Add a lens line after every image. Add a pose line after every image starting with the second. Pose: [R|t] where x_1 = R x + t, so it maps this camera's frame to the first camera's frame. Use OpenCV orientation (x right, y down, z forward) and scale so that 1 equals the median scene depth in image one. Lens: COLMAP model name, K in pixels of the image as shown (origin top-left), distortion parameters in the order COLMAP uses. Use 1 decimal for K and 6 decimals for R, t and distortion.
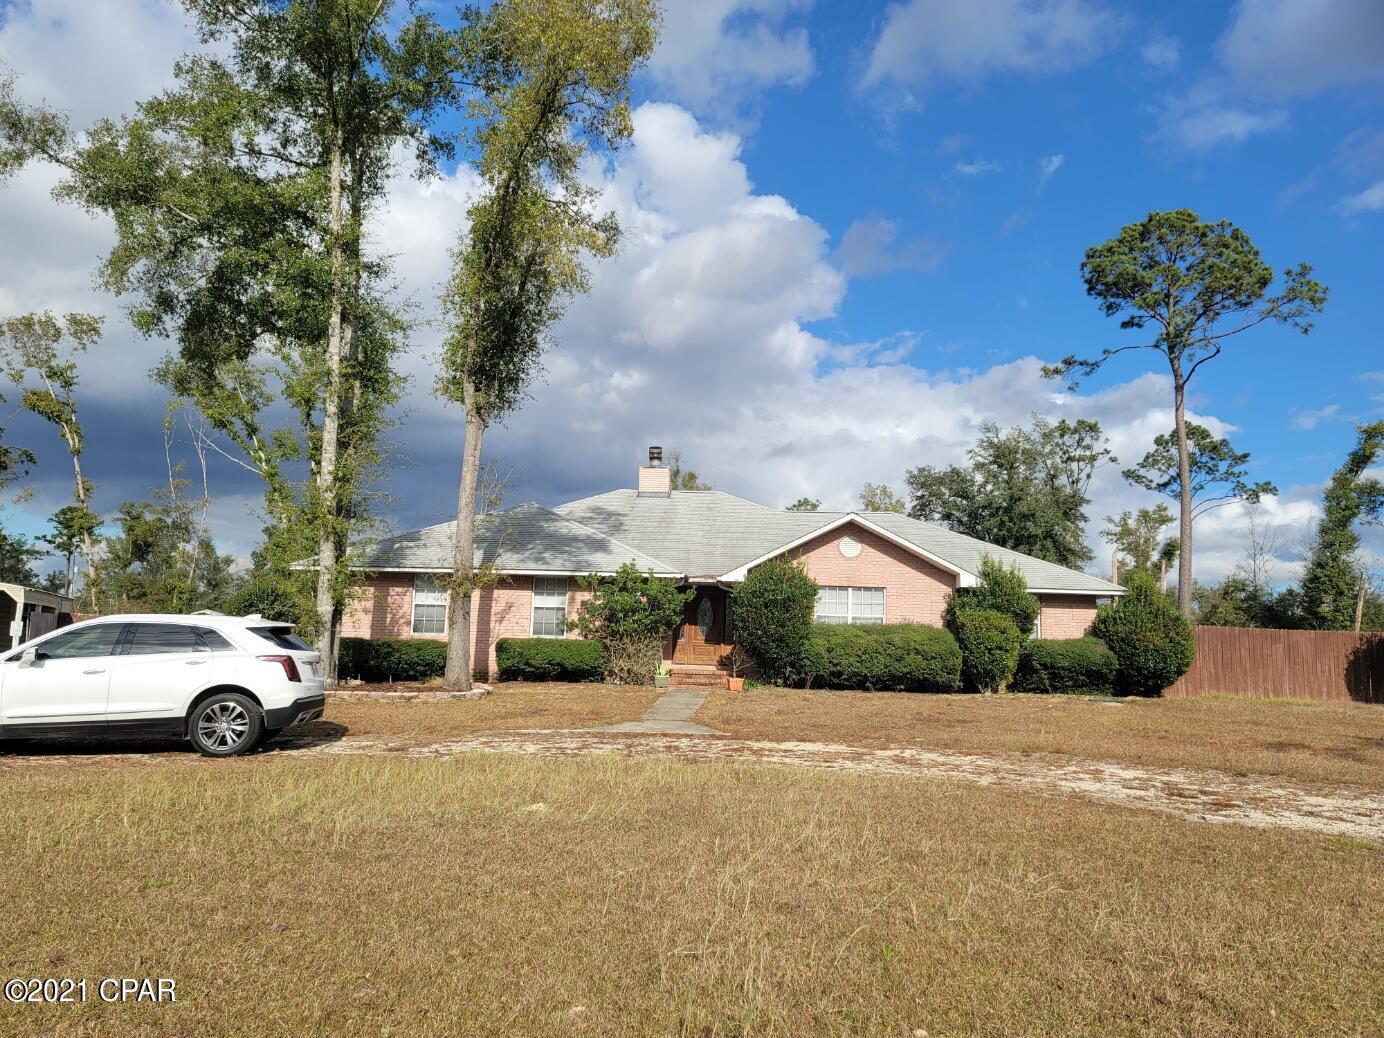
lens RADIAL K [[1014.7, 0, 697.6], [0, 1014.7, 520.2], [0, 0, 1]] dist [0.091397, -0.060728]
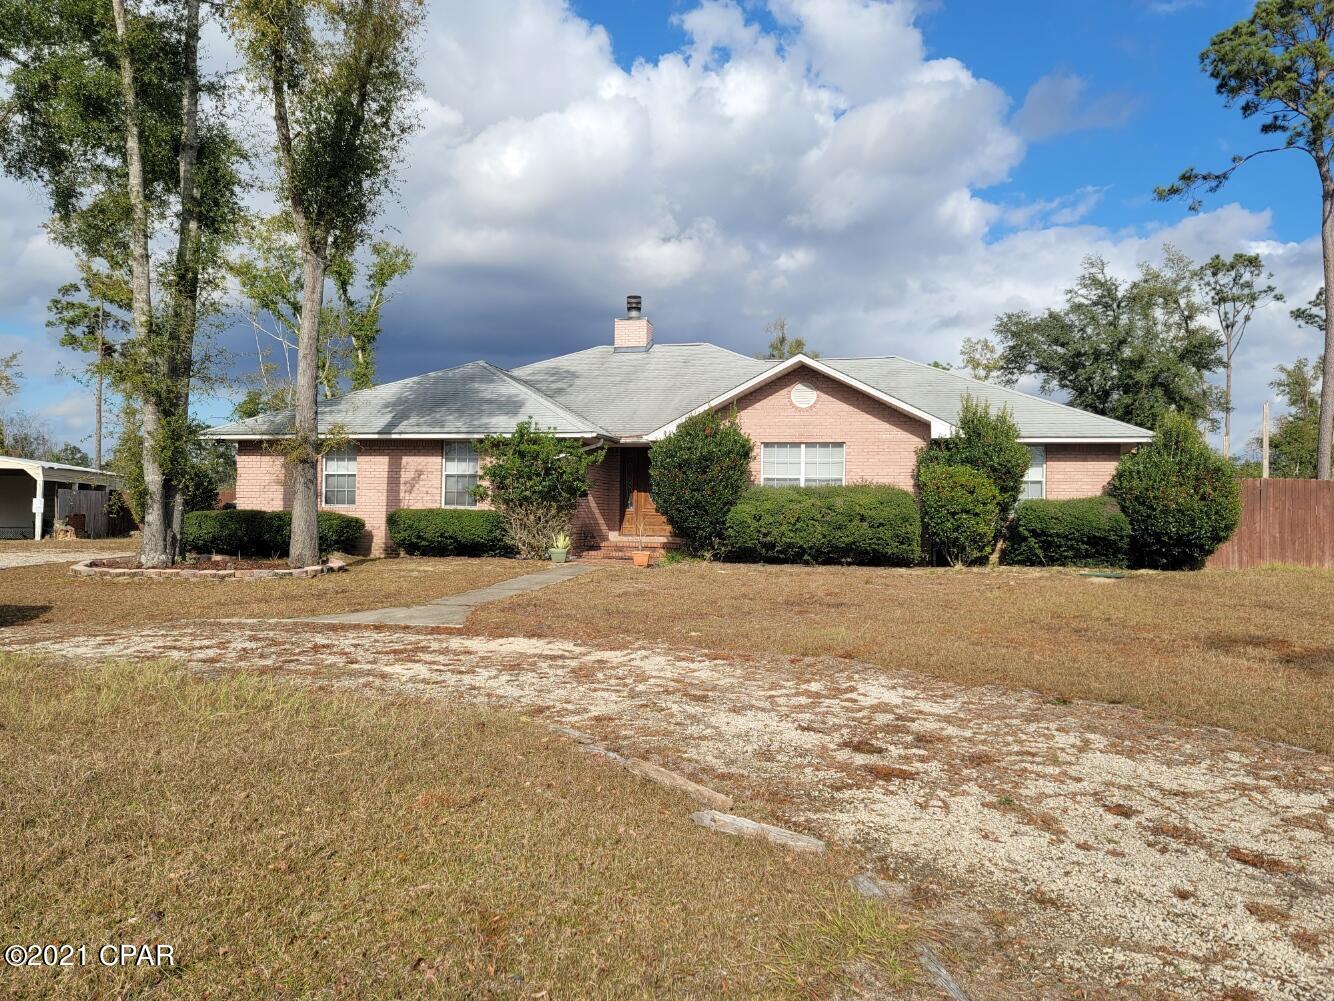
lens RADIAL K [[945.6, 0, 667.0], [0, 945.6, 500.5], [0, 0, 1]] dist [0.084109, -0.063371]
pose [[0.977768, -0.016731, -0.209020, 0.211283], [0.038765, 0.994053, 0.101766, 0.029600], [0.206074, -0.107606, 0.972602, 0.214492]]
